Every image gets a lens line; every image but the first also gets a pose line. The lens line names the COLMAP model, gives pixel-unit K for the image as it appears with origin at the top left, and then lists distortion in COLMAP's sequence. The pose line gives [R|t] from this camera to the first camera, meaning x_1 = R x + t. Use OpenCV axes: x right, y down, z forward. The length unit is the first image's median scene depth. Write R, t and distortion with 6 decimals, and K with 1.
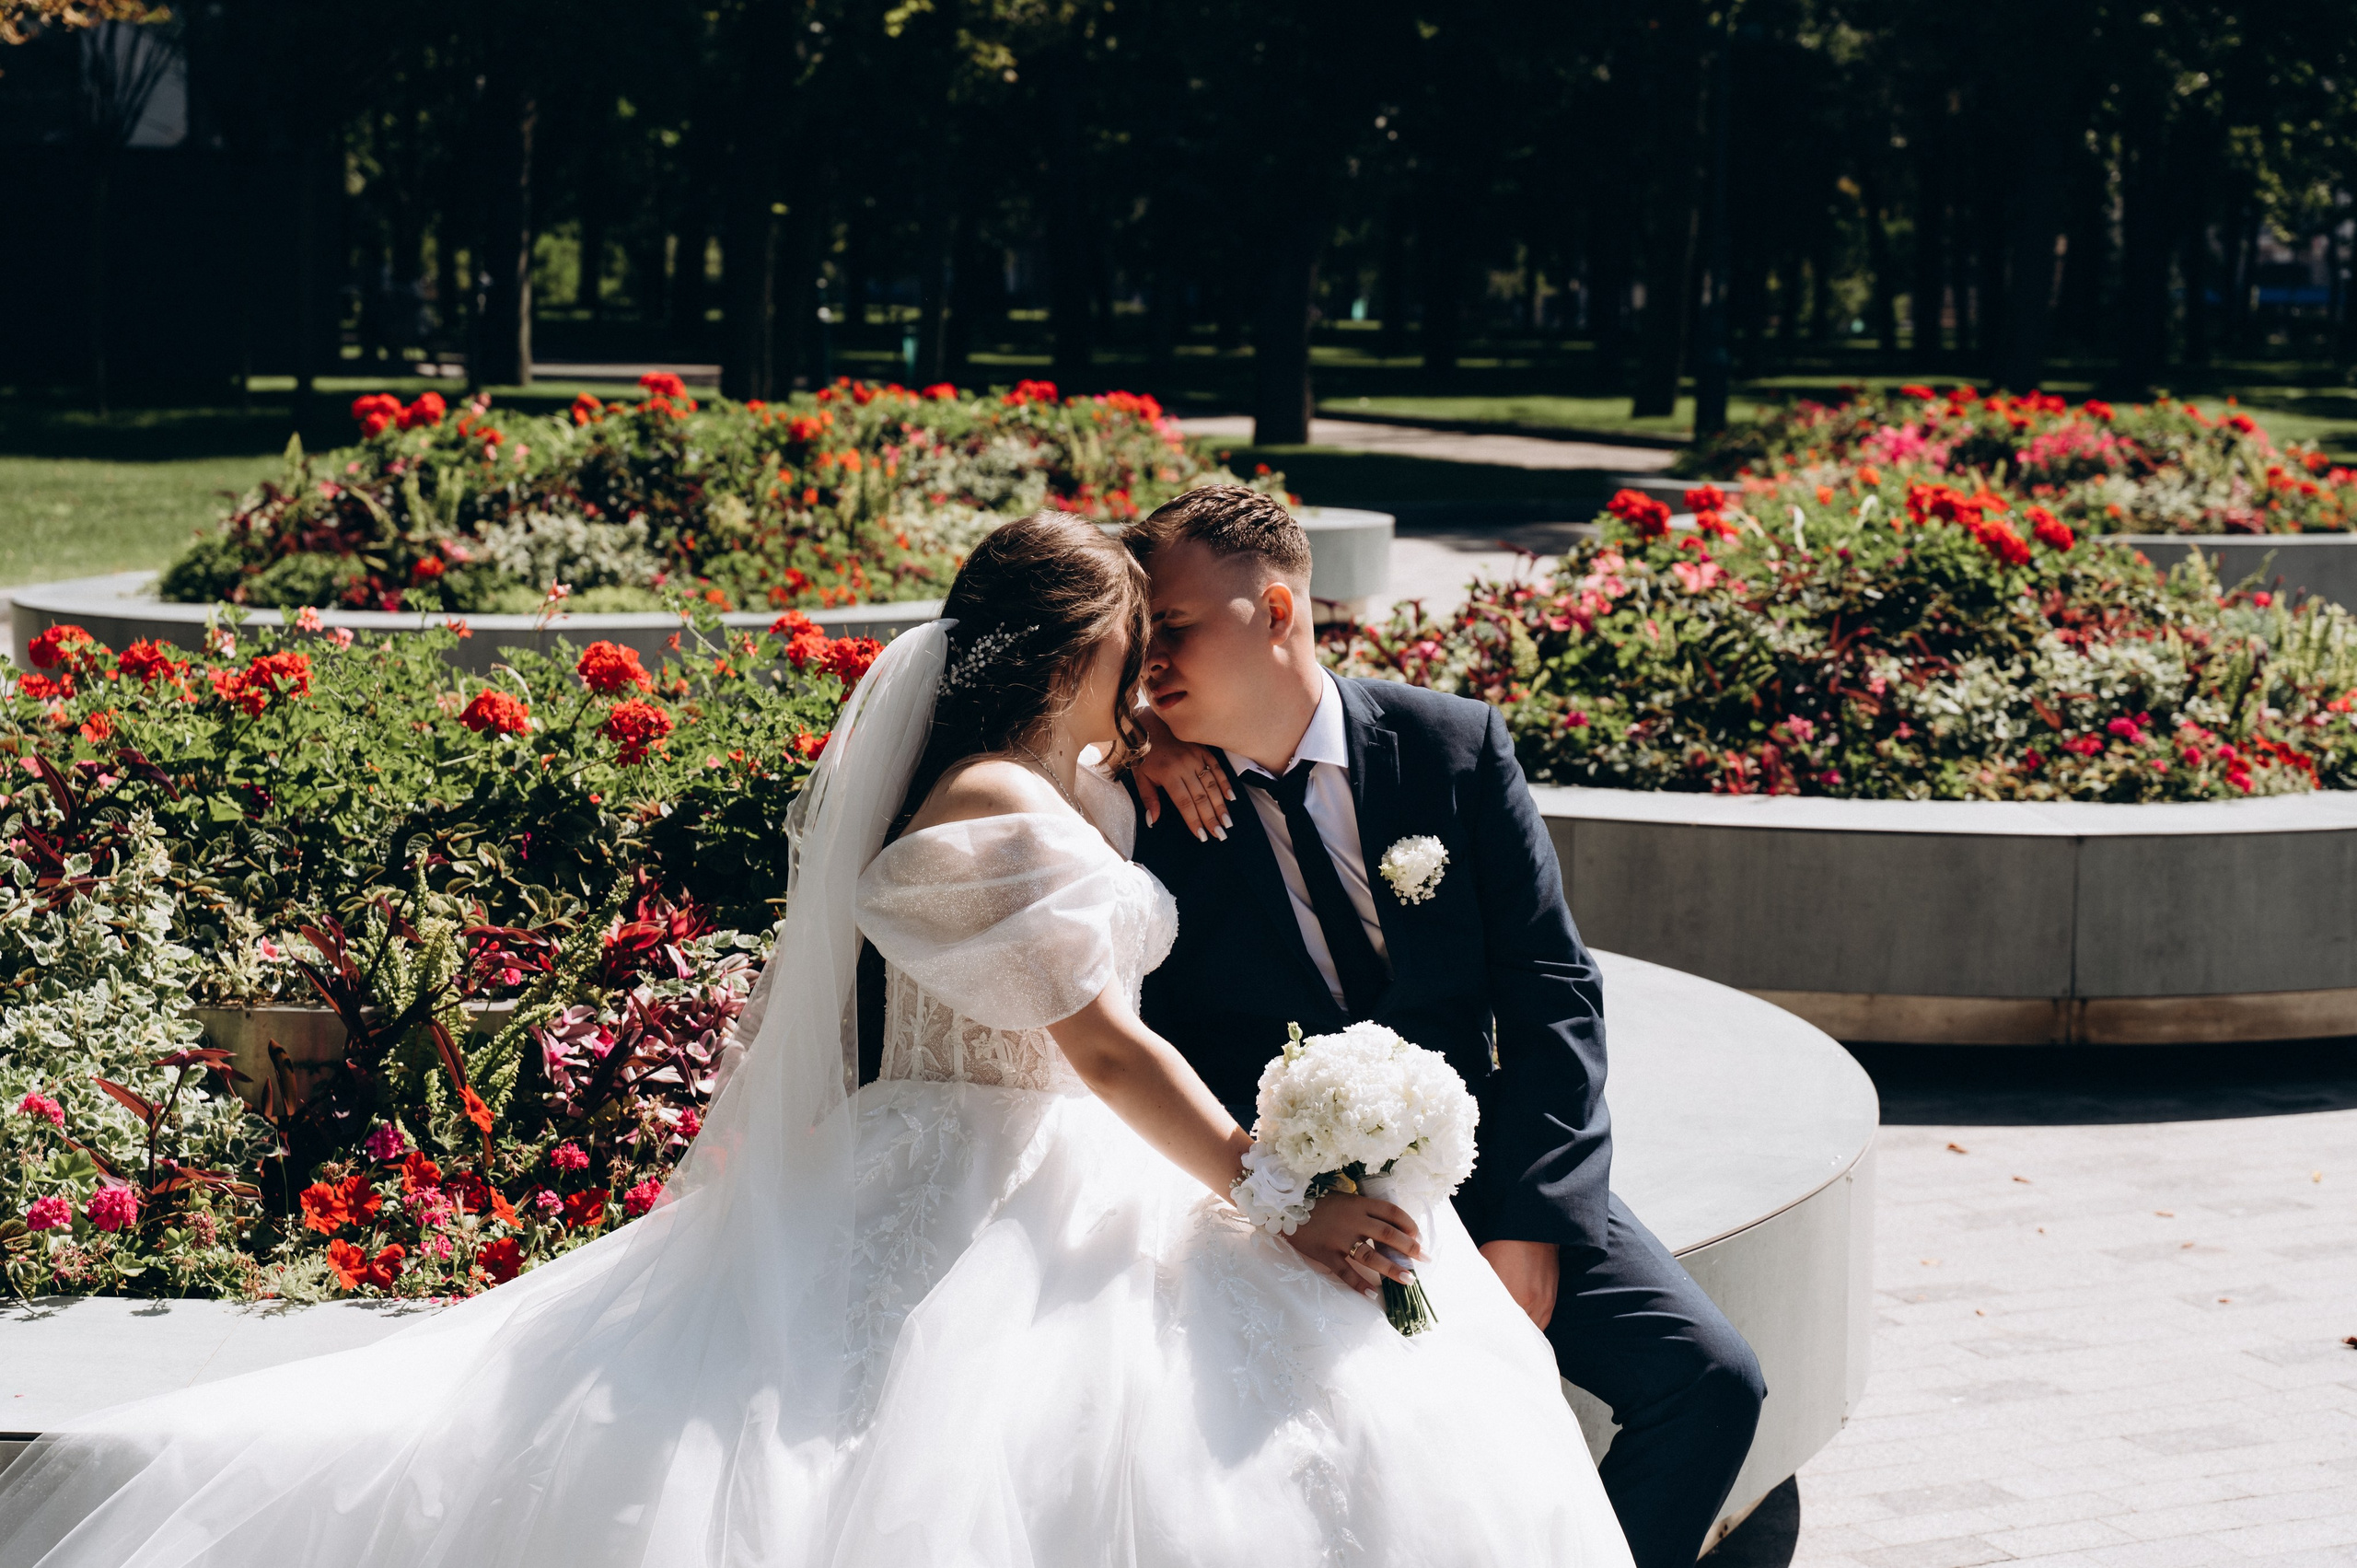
lens RADIAL K [[4238.3, 0, 1209.1], [0, 4238.3, 822.0], [0, 0, 1]] dist [0.008623, -0.072591]
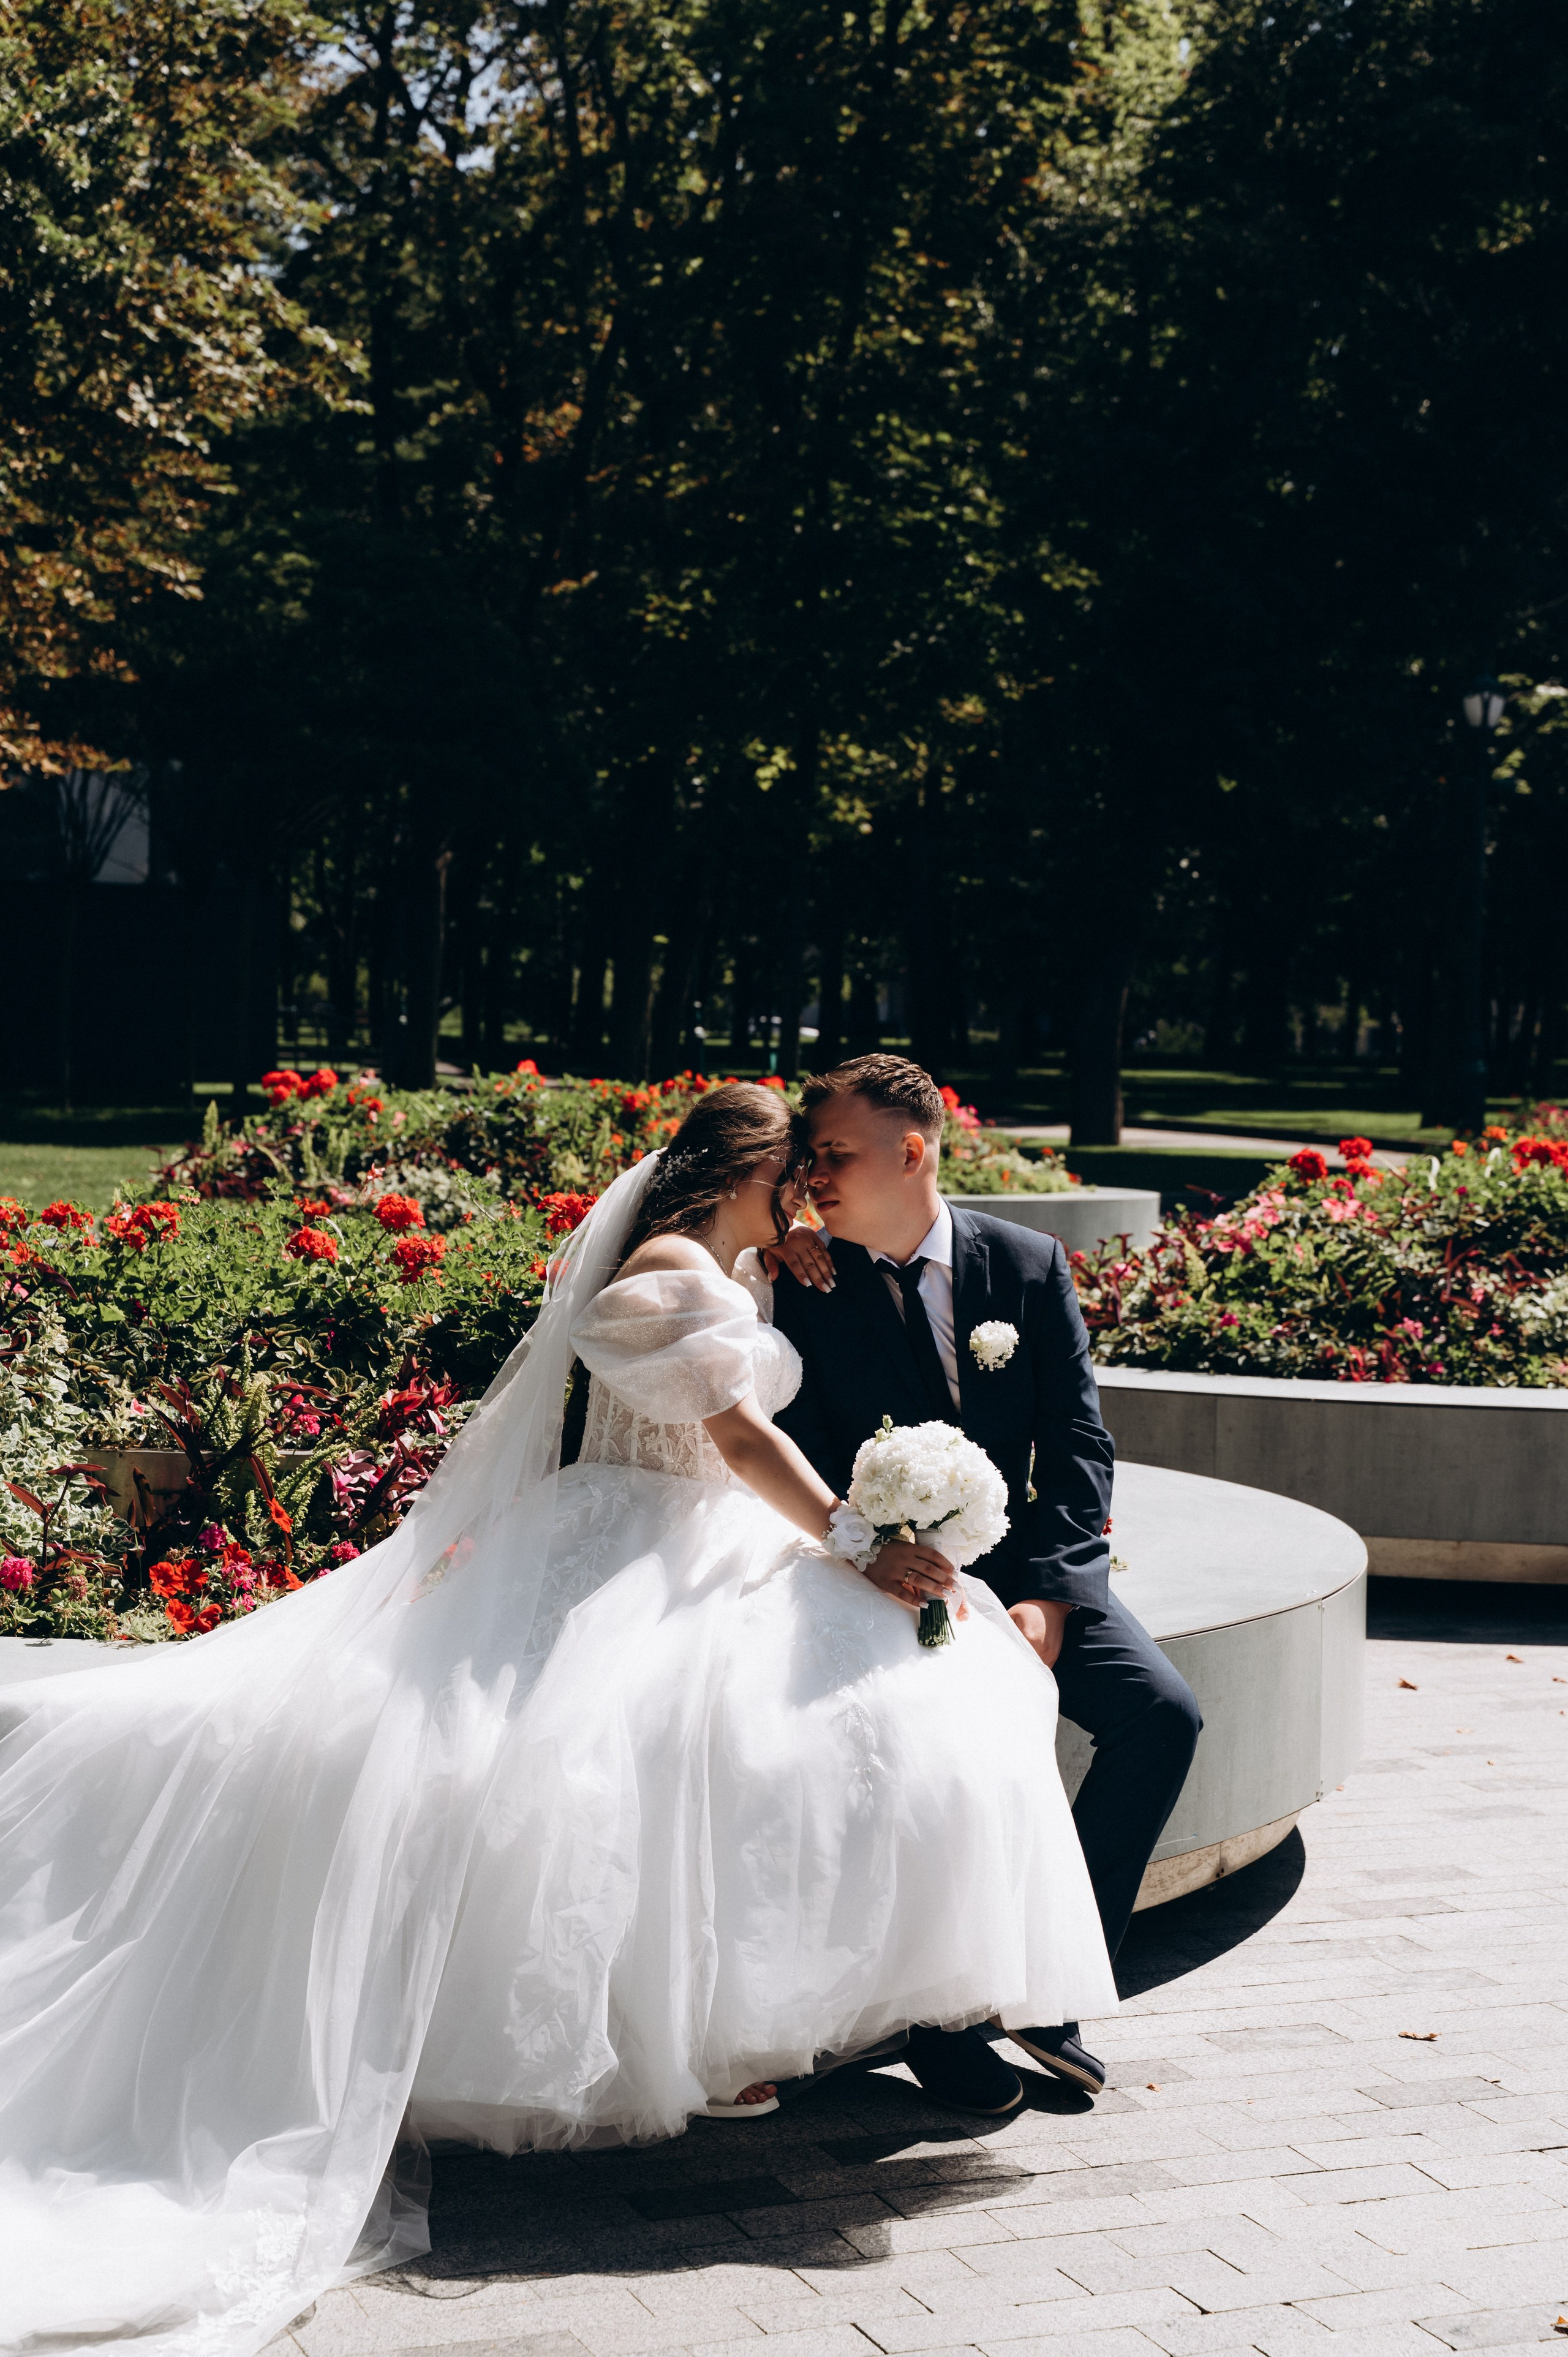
lens RADIAL K [[3839.9, 0, 784.0], [0, 3839.9, 1178.5], [0, 0, 1]] dist [0.010704, 0.003428]
pose [[0.997447, 0.008640, -0.070883, 0.037243], [-0.014506, 0.996472, -0.082667, 0.028761], [0.069919, 0.083484, 0.994053, -0.112586]]
